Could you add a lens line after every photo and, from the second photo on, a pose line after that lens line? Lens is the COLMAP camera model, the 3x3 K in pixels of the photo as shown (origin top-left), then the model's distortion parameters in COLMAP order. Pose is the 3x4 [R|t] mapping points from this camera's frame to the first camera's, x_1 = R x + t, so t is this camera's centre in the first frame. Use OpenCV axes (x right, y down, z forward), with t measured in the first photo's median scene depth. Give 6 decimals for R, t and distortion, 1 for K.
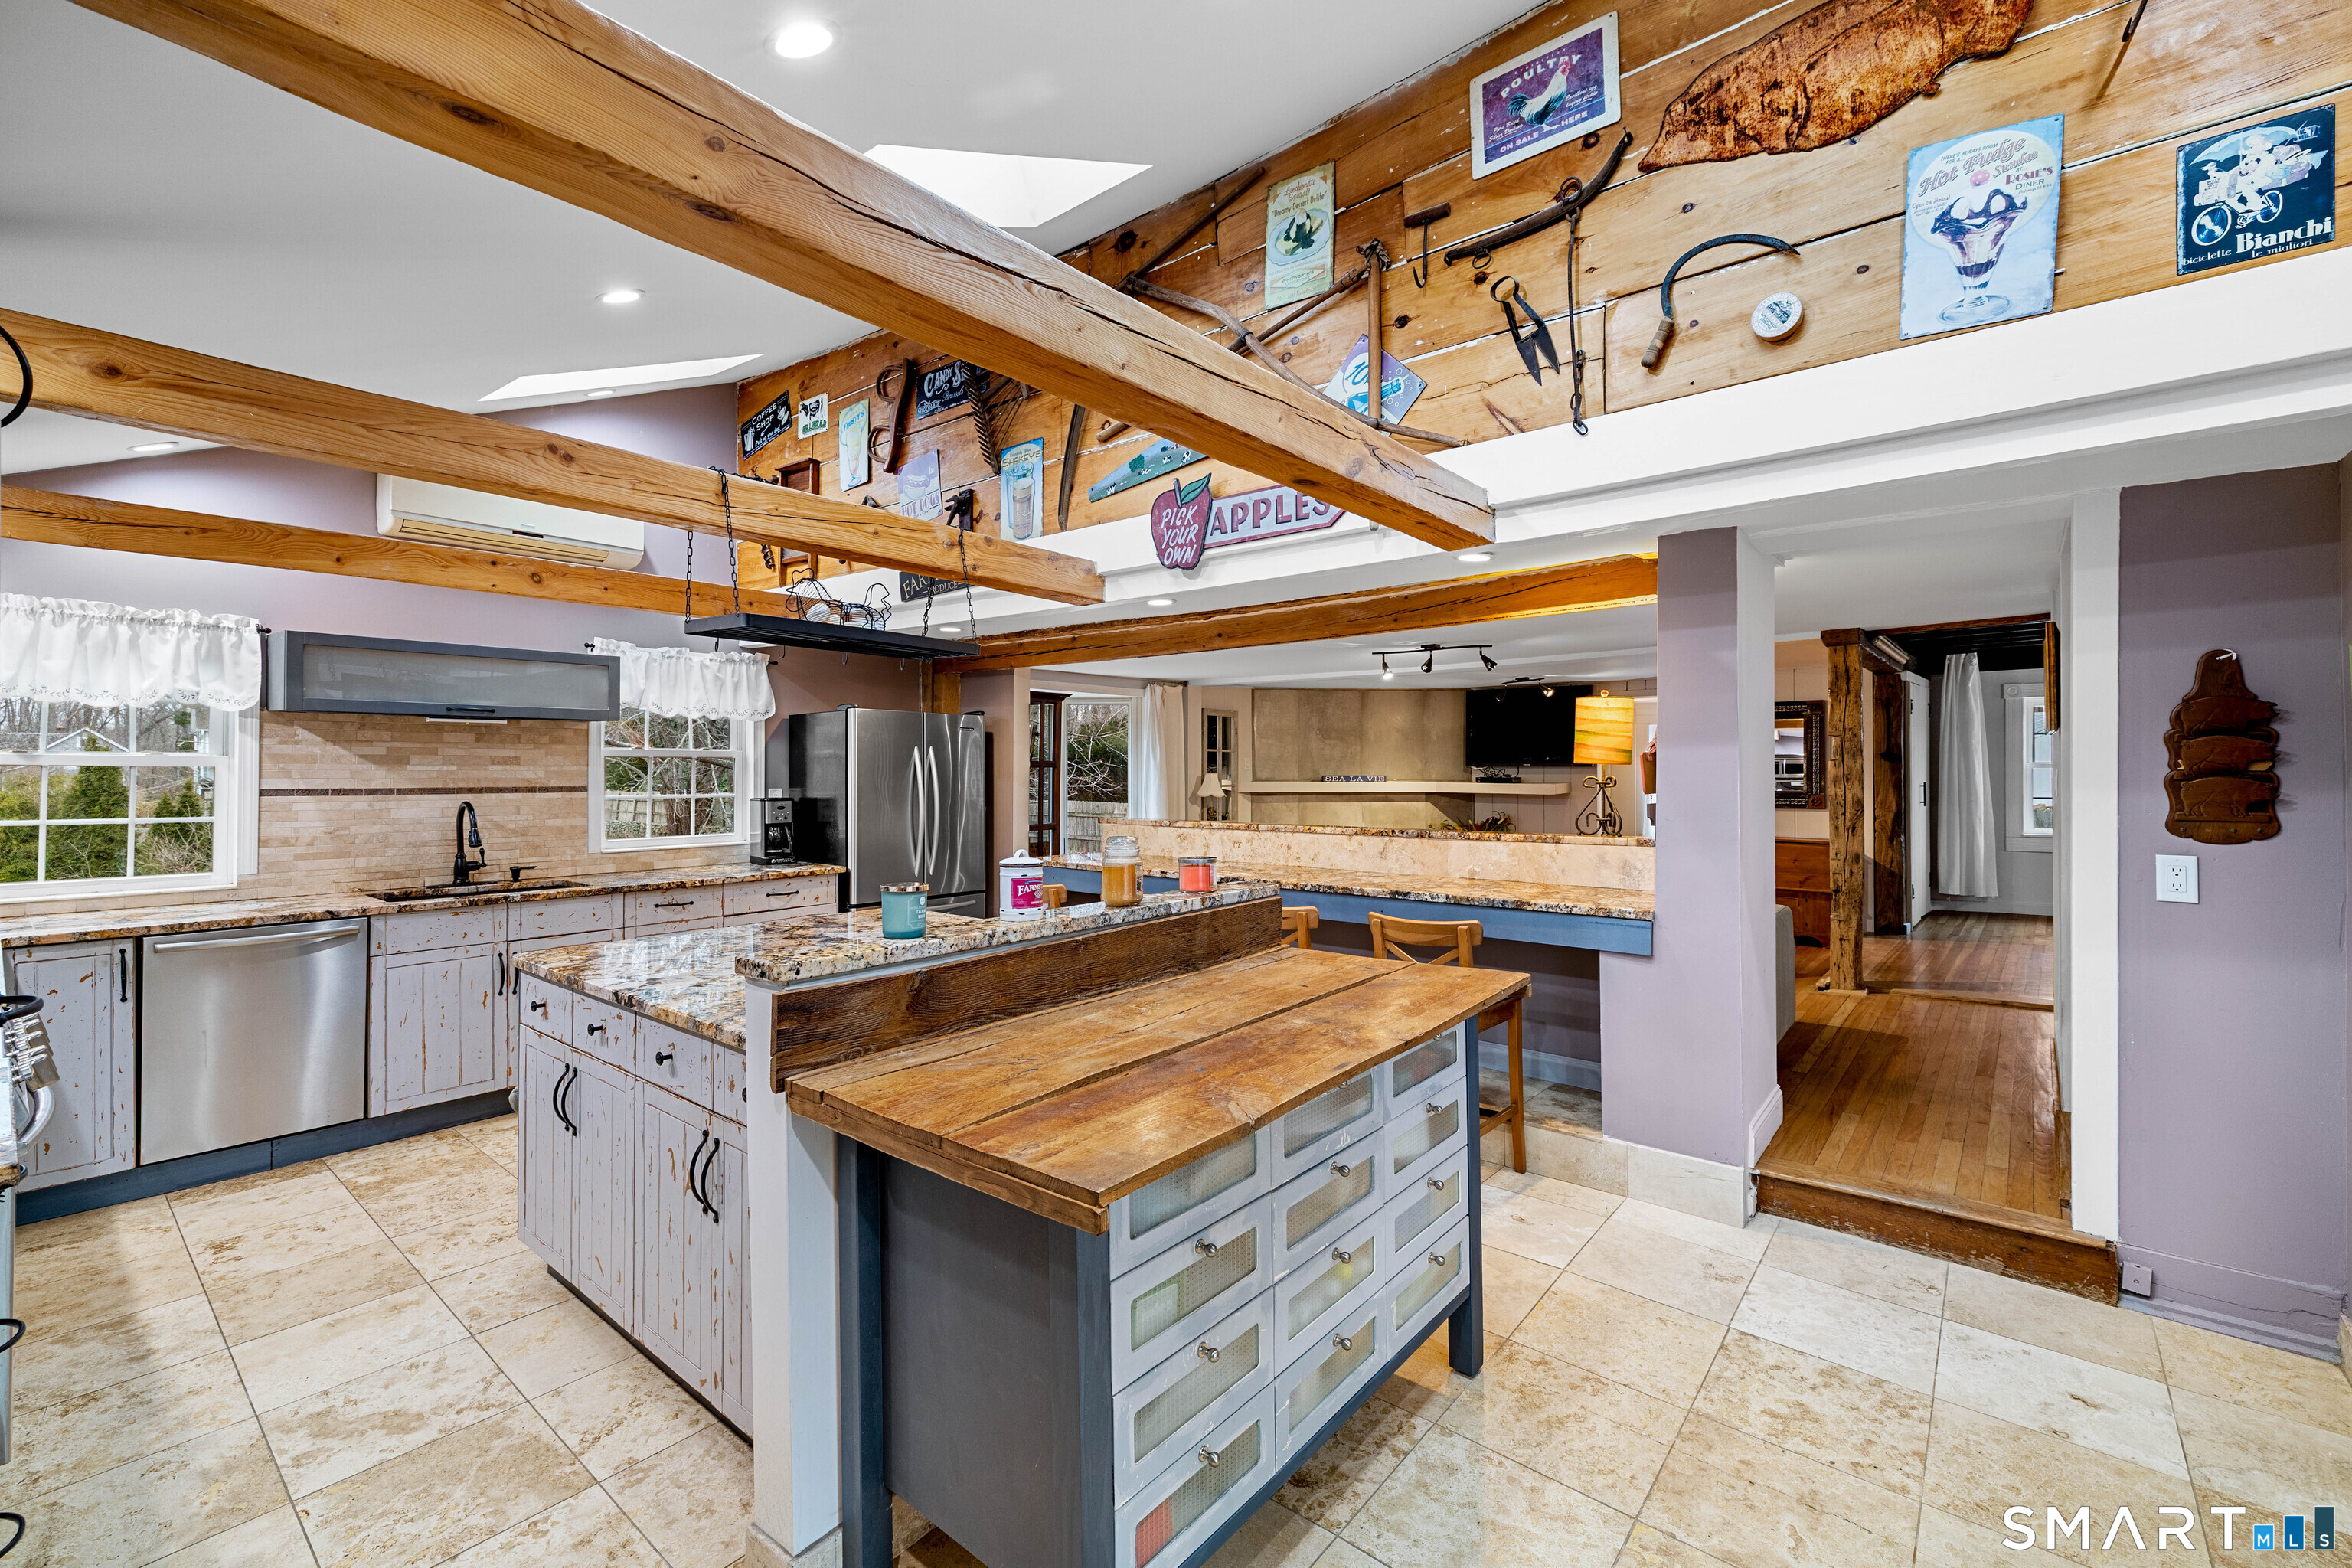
lens RADIAL K [[993.6, 0, 1176.0], [0, 993.6, 784.0], [0, 0, 1]] dist [-0.000133, 0.000040]
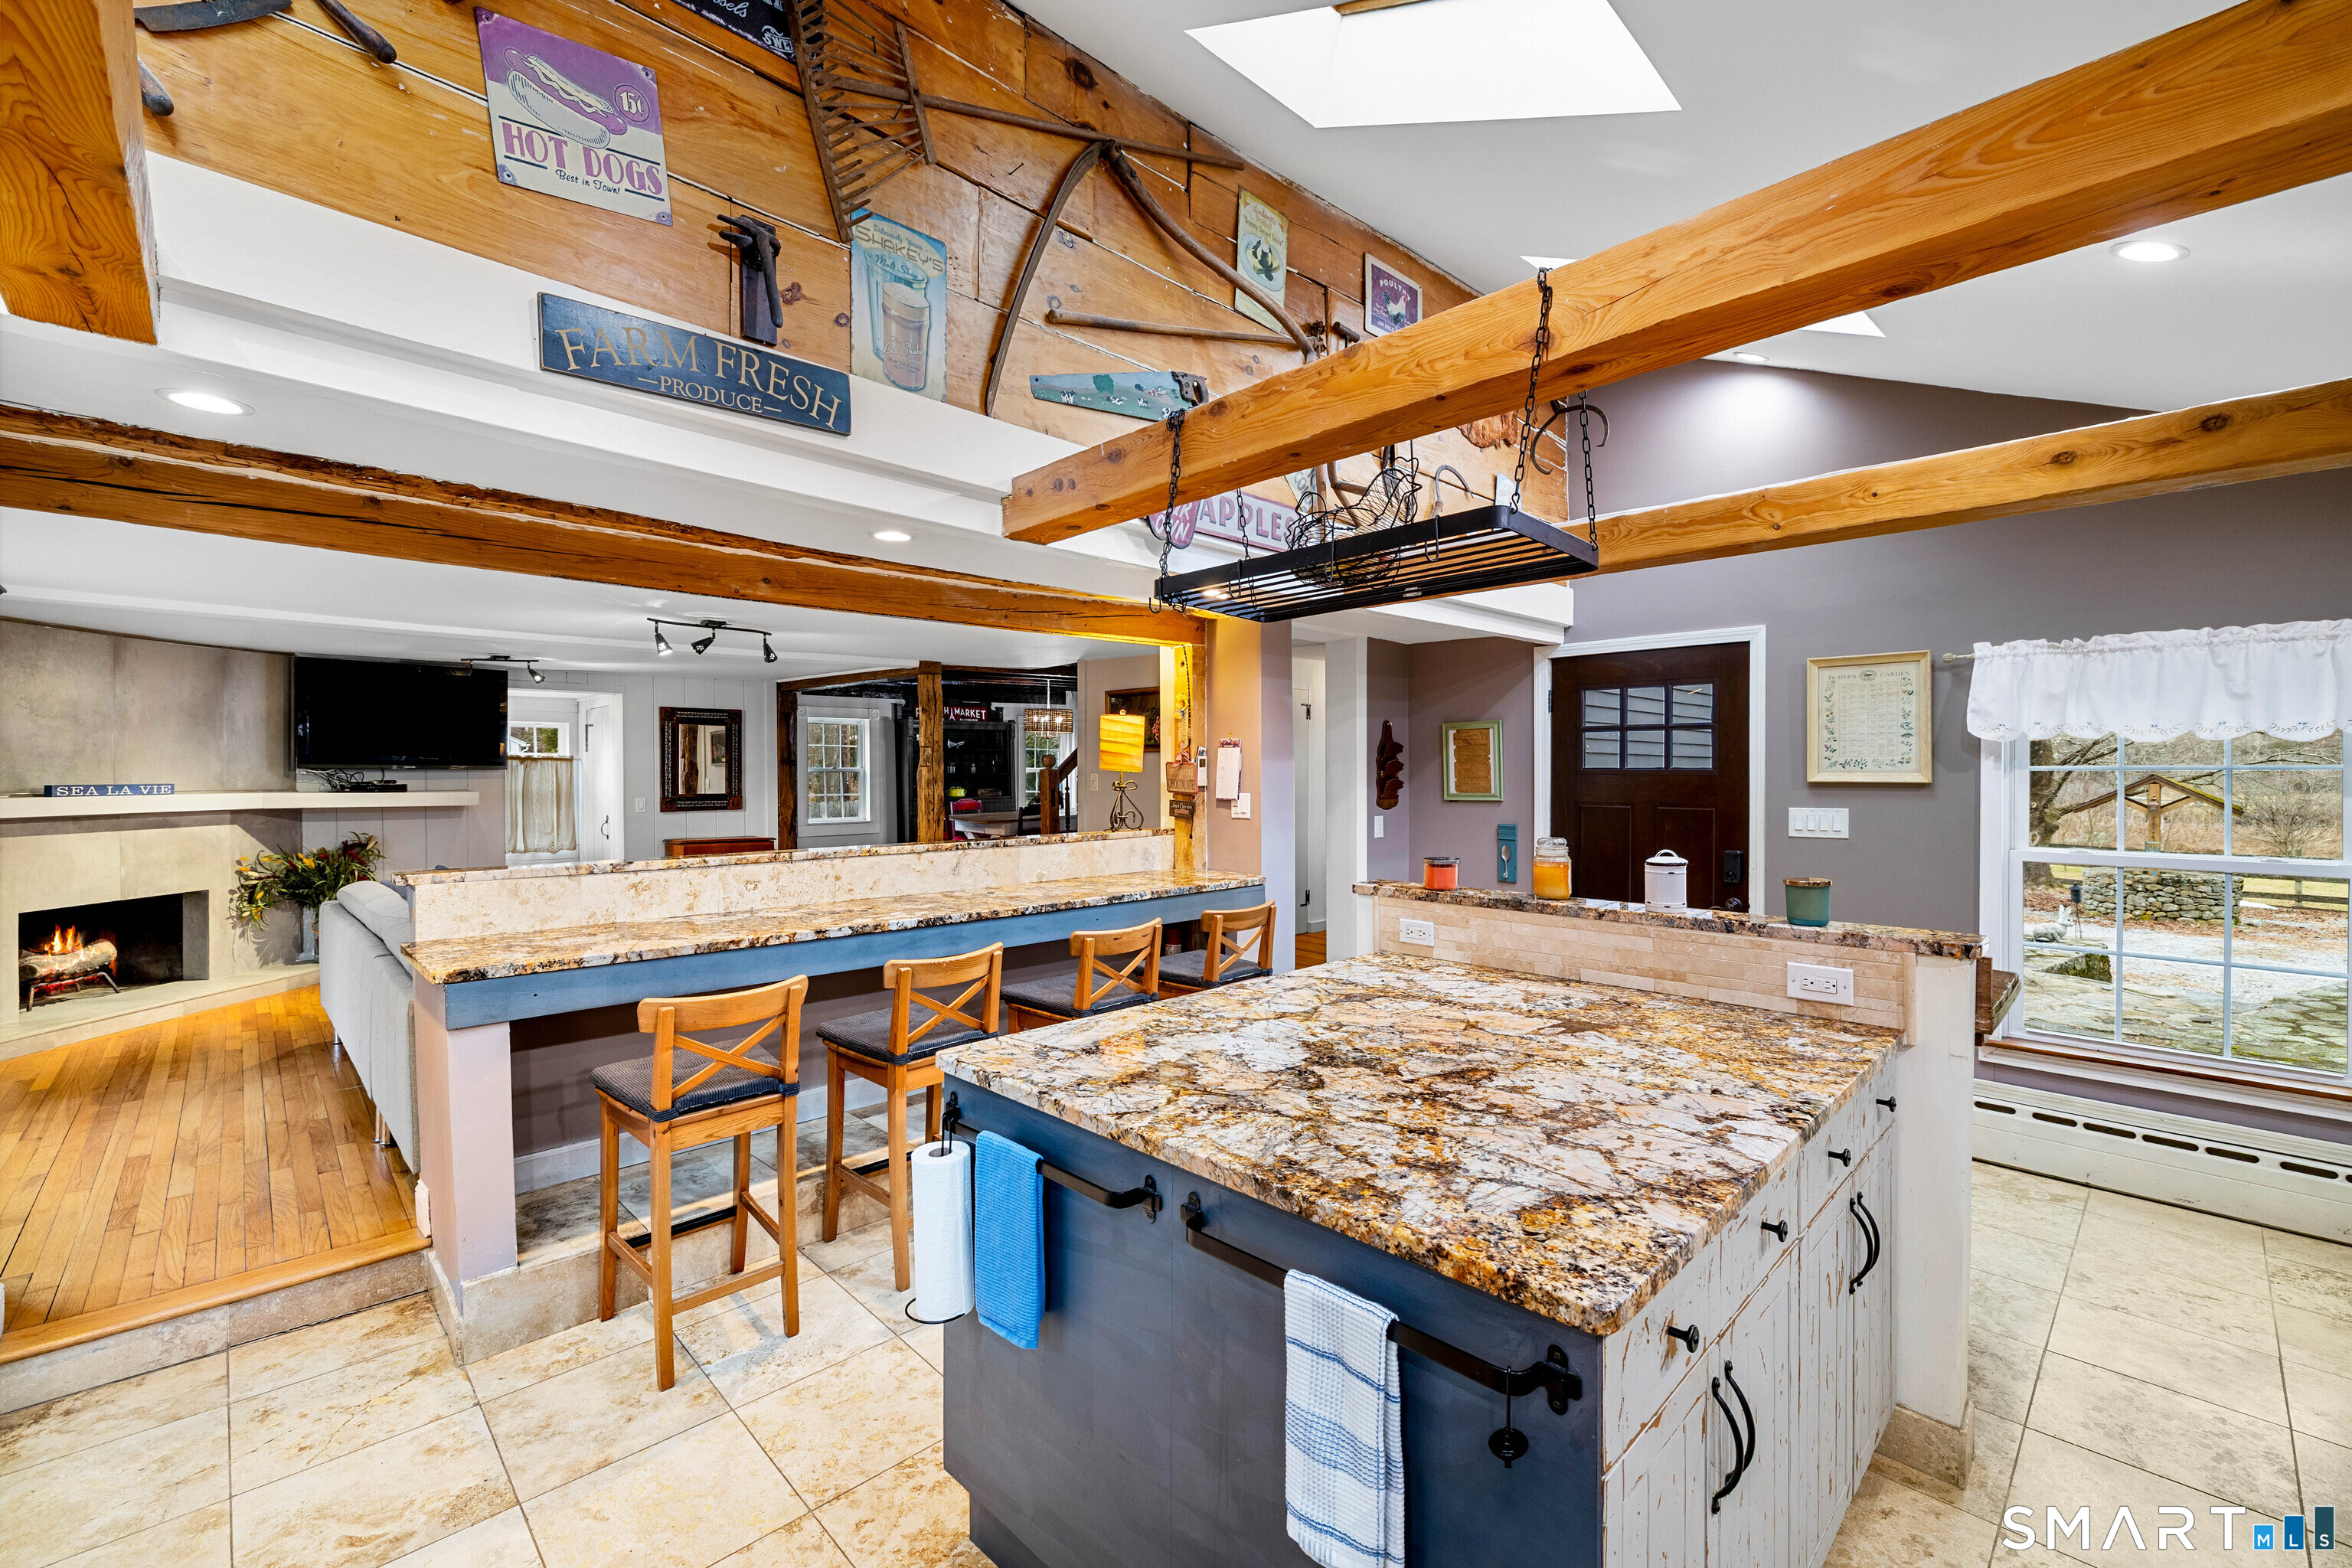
lens RADIAL K [[972.3, 0, 1176.0], [0, 972.3, 784.0], [0, 0, 1]] dist [0.001695, 0.000090]
pose [[0.111945, -0.011604, 0.993647, -0.605559], [0.013384, 0.999859, 0.010169, -0.012765], [-0.993624, 0.012161, 0.112085, 0.661267]]
